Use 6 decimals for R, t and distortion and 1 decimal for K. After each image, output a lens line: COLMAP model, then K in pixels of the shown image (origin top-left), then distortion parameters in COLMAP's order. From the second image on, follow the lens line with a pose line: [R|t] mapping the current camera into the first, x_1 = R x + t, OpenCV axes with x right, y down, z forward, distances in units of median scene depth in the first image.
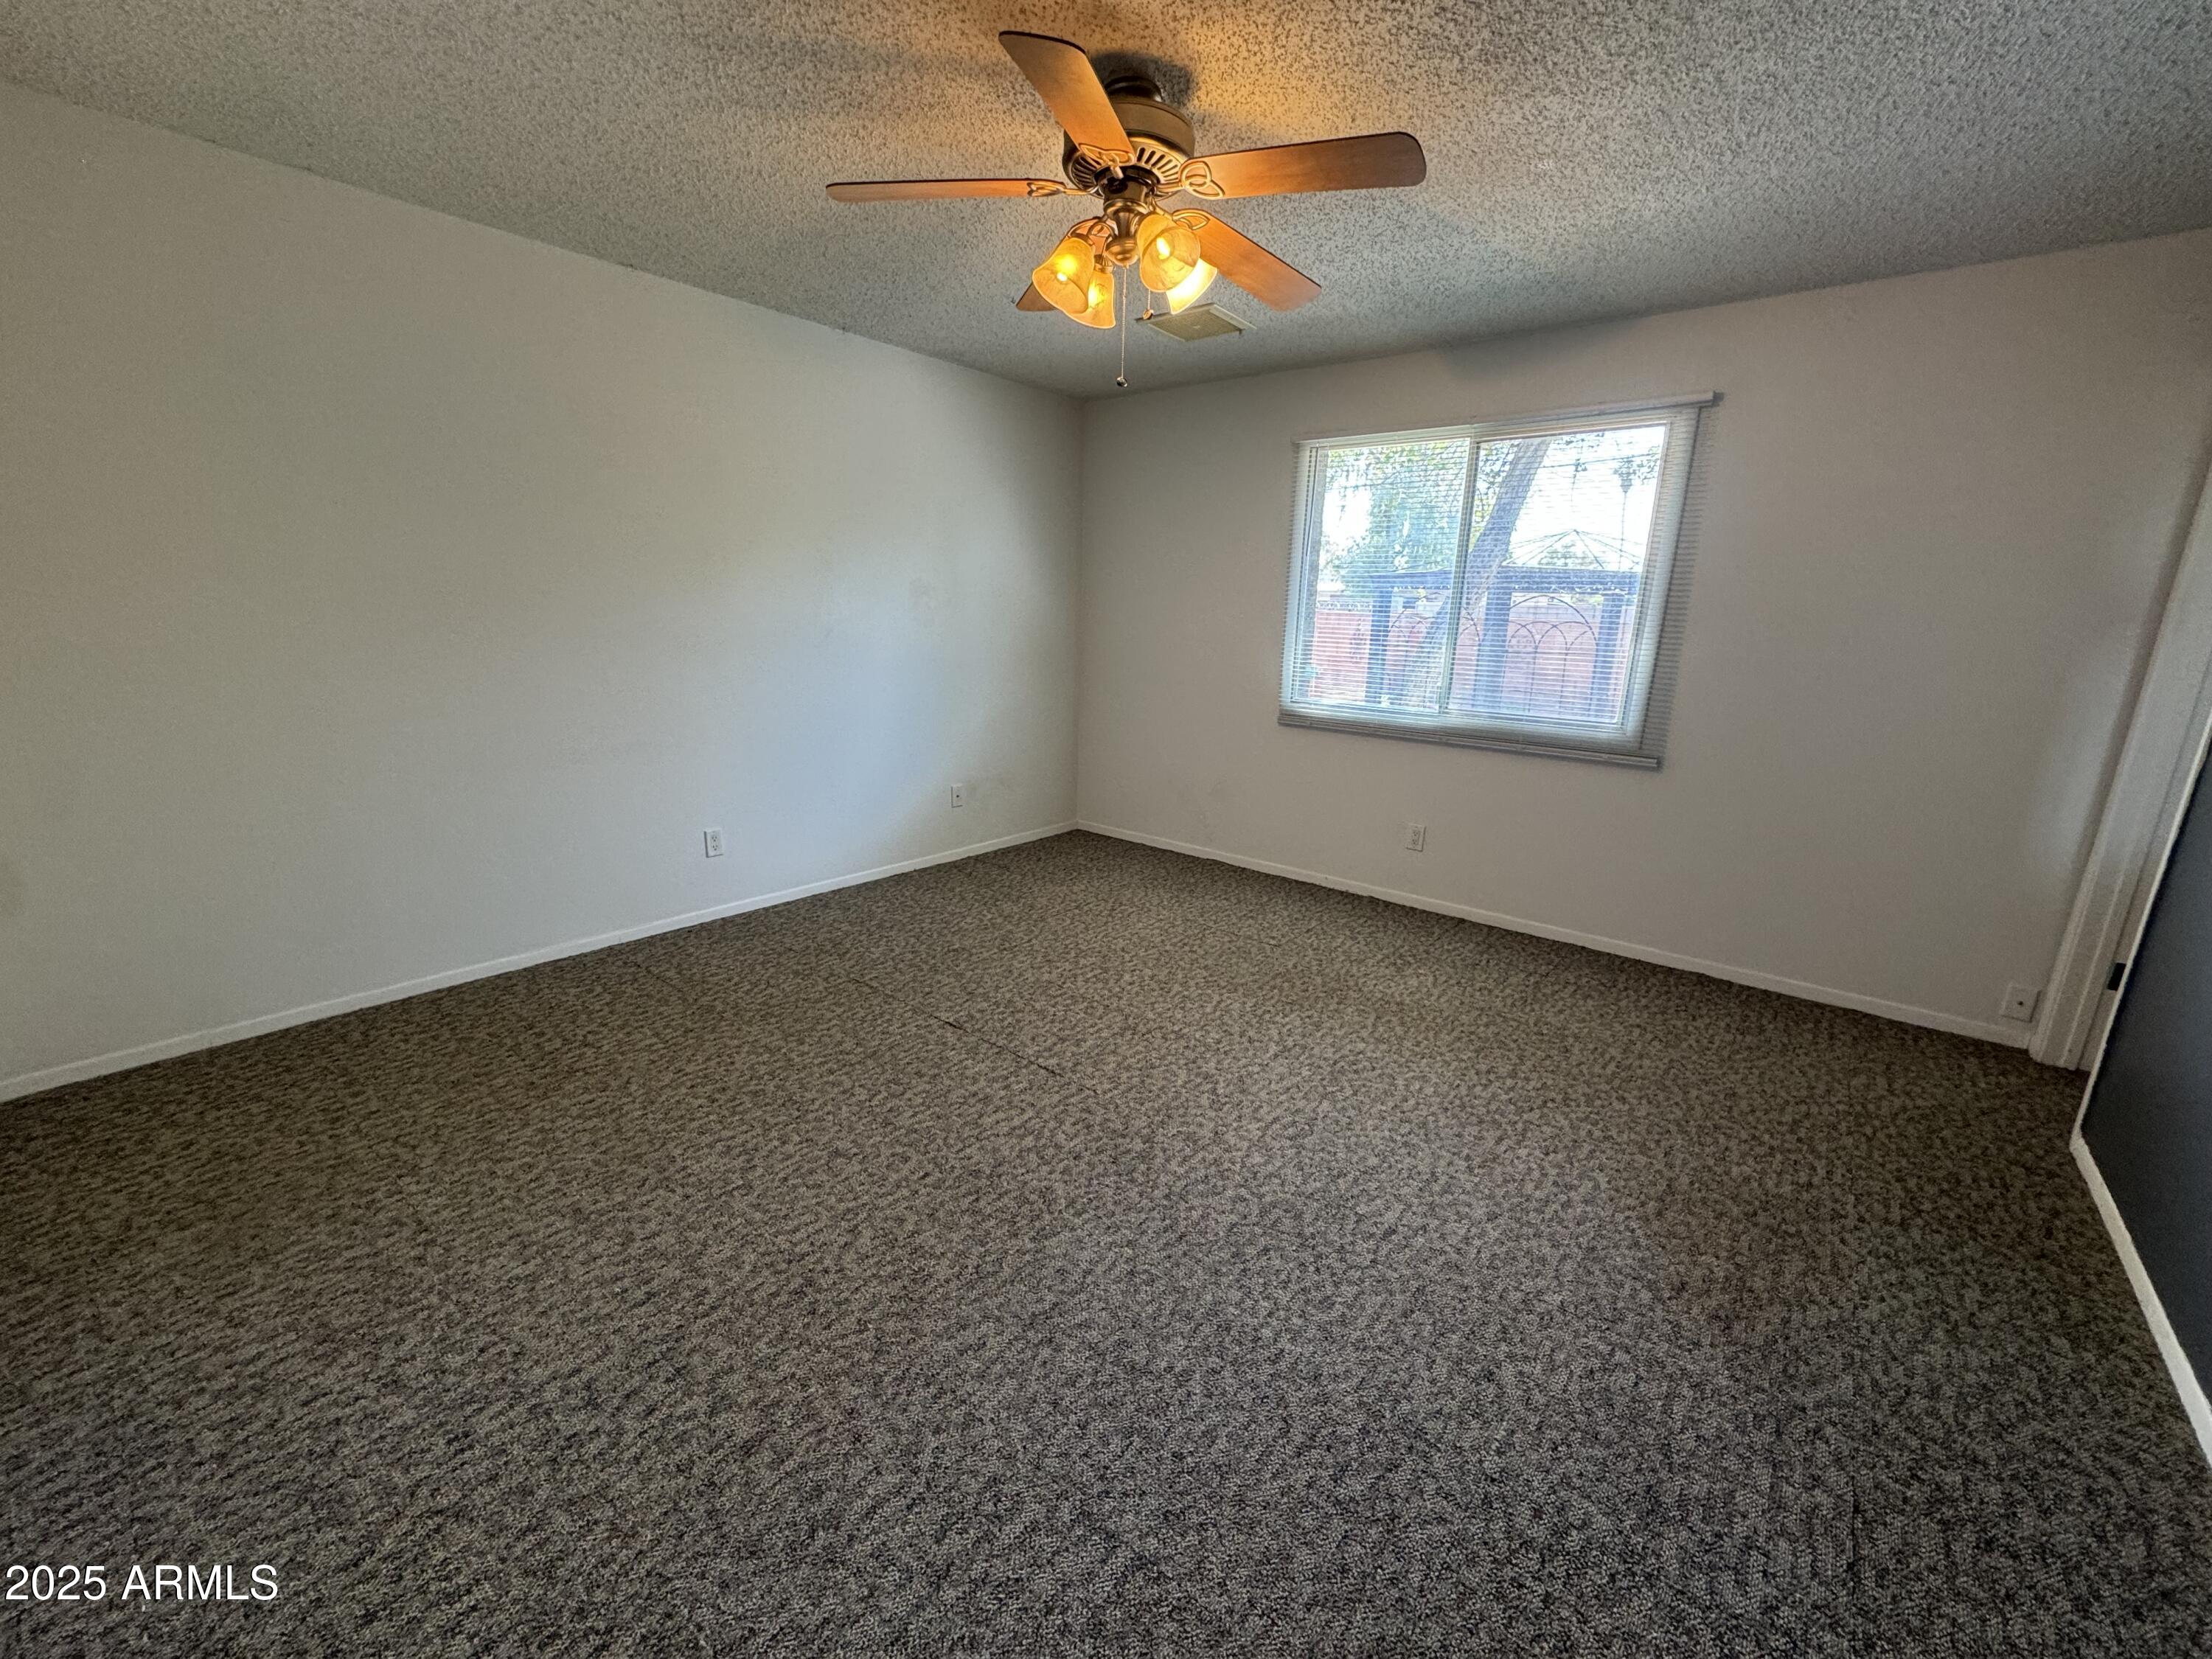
lens RADIAL K [[885.1, 0, 1109.4], [0, 885.1, 829.7], [0, 0, 1]] dist [-0.001081, 0.000608]
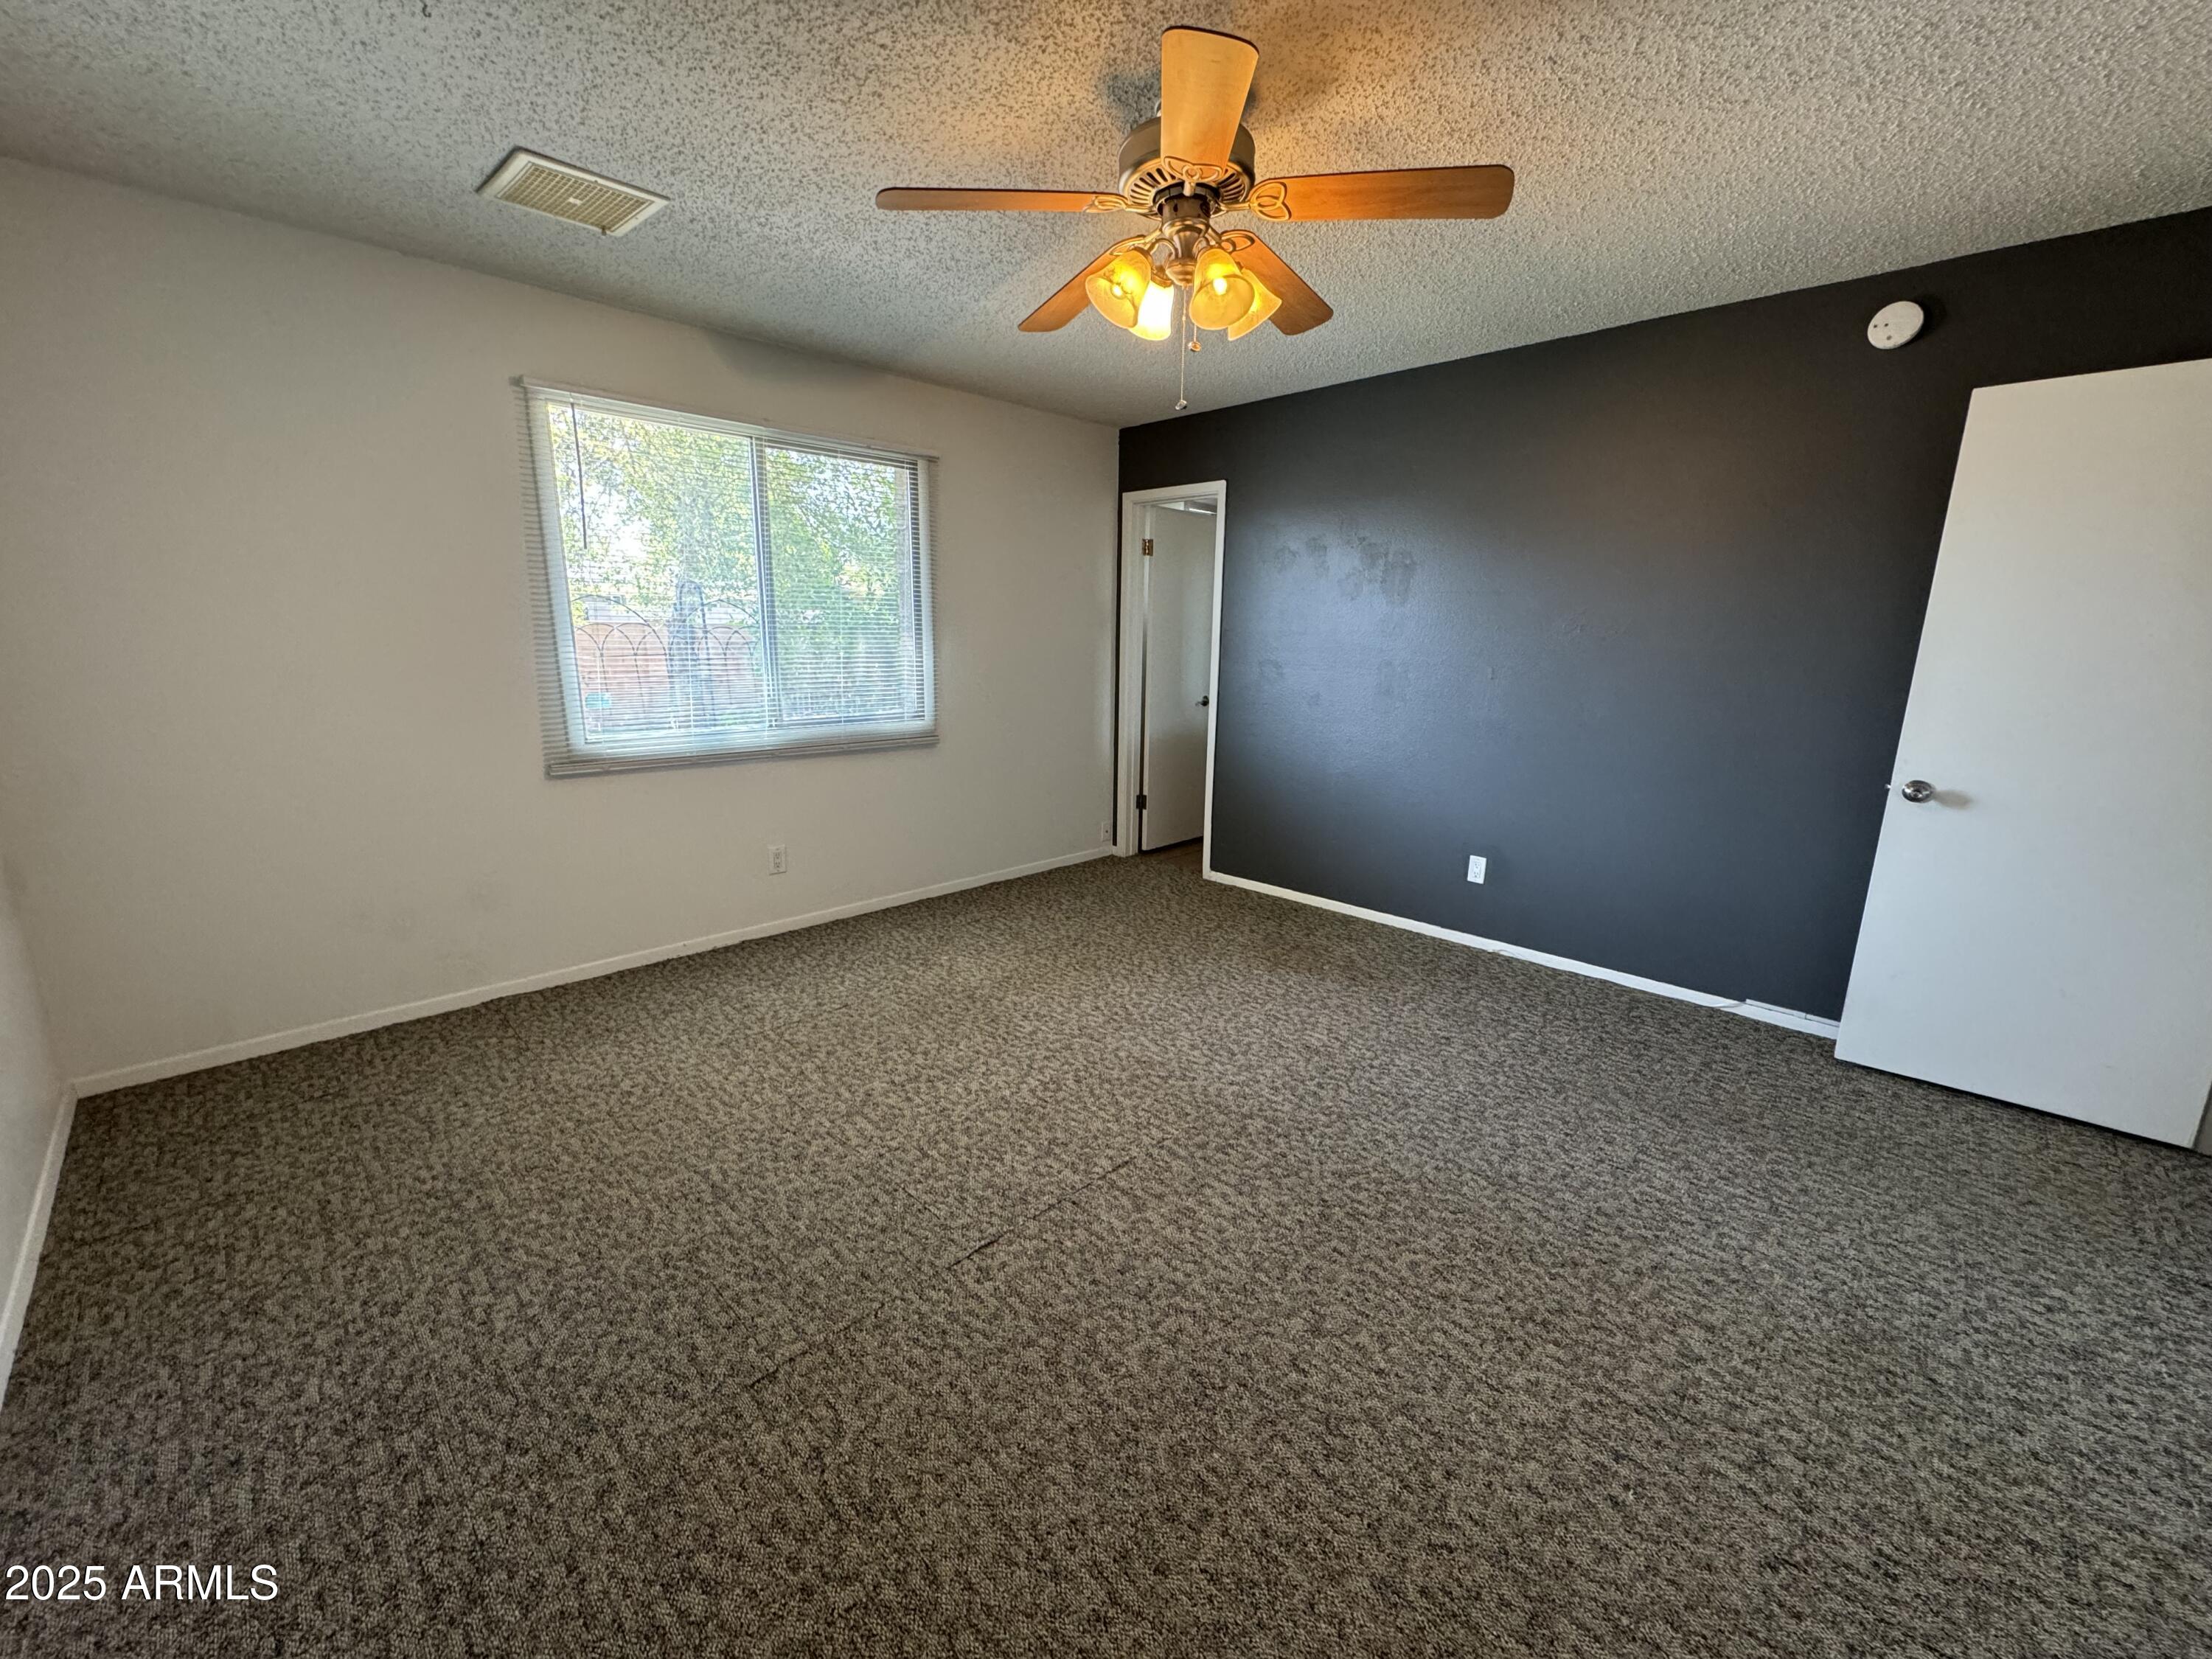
lens RADIAL K [[885.1, 0, 1108.7], [0, 885.1, 827.4], [0, 0, 1]] dist [-0.001081, 0.000608]
pose [[0.090326, -0.243201, 0.965761, -0.787905], [0.227258, 0.949174, 0.217768, -0.224575], [-0.969636, 0.199807, 0.141005, 0.782049]]
